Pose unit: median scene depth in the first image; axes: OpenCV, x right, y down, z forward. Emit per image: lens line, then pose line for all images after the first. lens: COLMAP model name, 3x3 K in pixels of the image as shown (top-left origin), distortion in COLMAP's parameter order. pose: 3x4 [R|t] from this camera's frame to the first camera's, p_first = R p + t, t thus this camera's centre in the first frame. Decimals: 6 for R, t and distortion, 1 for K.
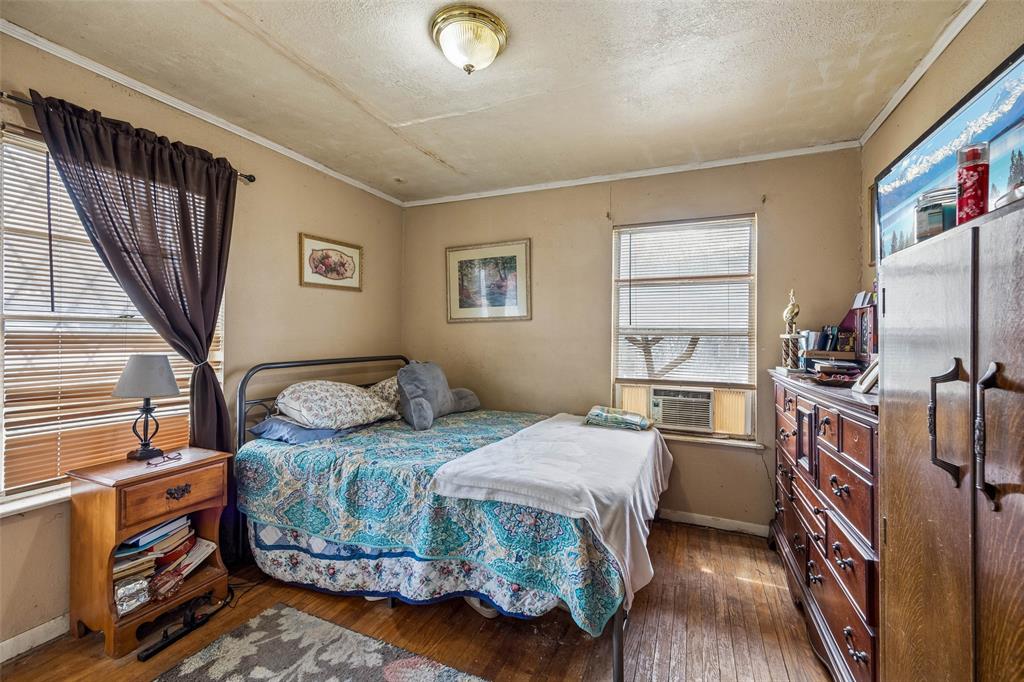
lens RADIAL K [[422.3, 0, 519.8], [0, 422.3, 334.2], [0, 0, 1]] dist [0.011166, -0.000564]
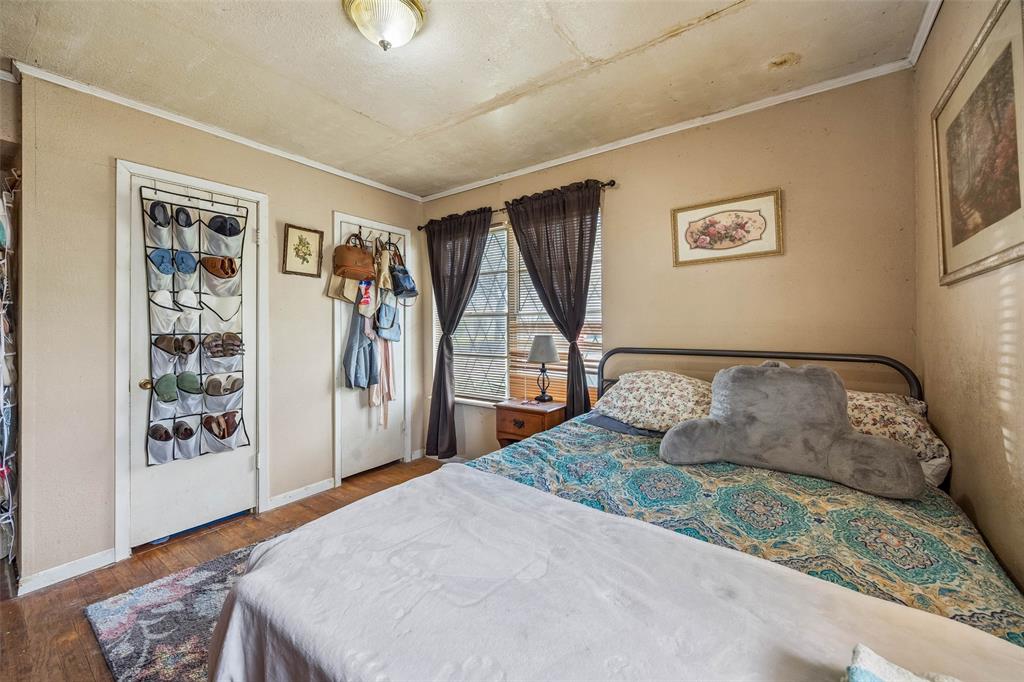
lens RADIAL K [[405.2, 0, 513.3], [0, 405.2, 325.9], [0, 0, 1]] dist [-0.000593, -0.000034]
pose [[-0.234018, -0.007932, -0.972200, 0.558340], [0.005314, 0.999941, -0.009437, 0.026076], [0.972218, -0.007375, -0.233962, 1.166004]]
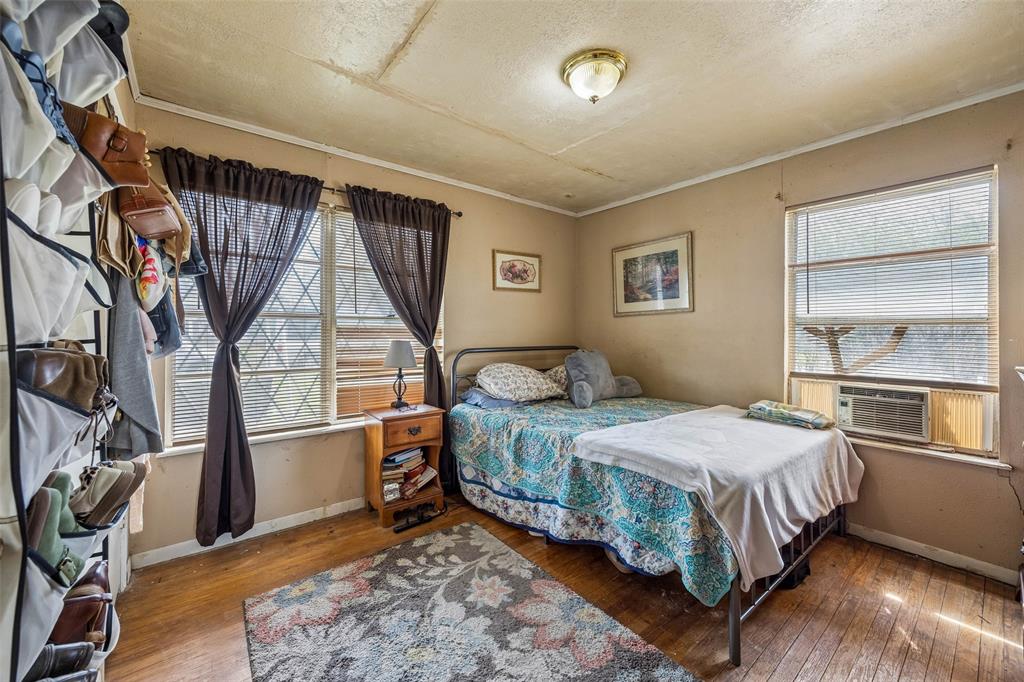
lens RADIAL K [[400.8, 0, 517.1], [0, 400.8, 331.5], [0, 0, 1]] dist [-0.000499, -0.000019]
pose [[0.883195, -0.006007, -0.468967, 0.164089], [0.005926, 0.999981, -0.001649, 0.020204], [0.468968, -0.001323, 0.883214, -0.072747]]
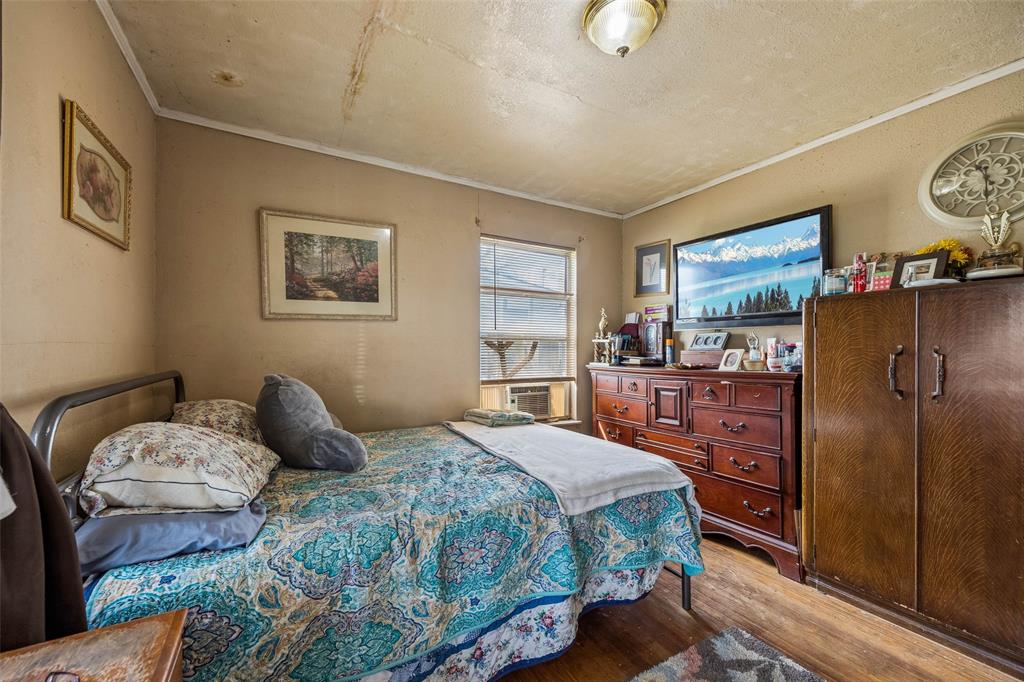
lens RADIAL K [[407.7, 0, 511.1], [0, 407.7, 351.2], [0, 0, 1]] dist [0.002659, 0.000142]
pose [[0.610576, -0.011088, 0.791880, -0.772974], [-0.002361, 0.999872, 0.015821, 0.023100], [-0.791954, -0.011530, 0.610472, 0.490834]]
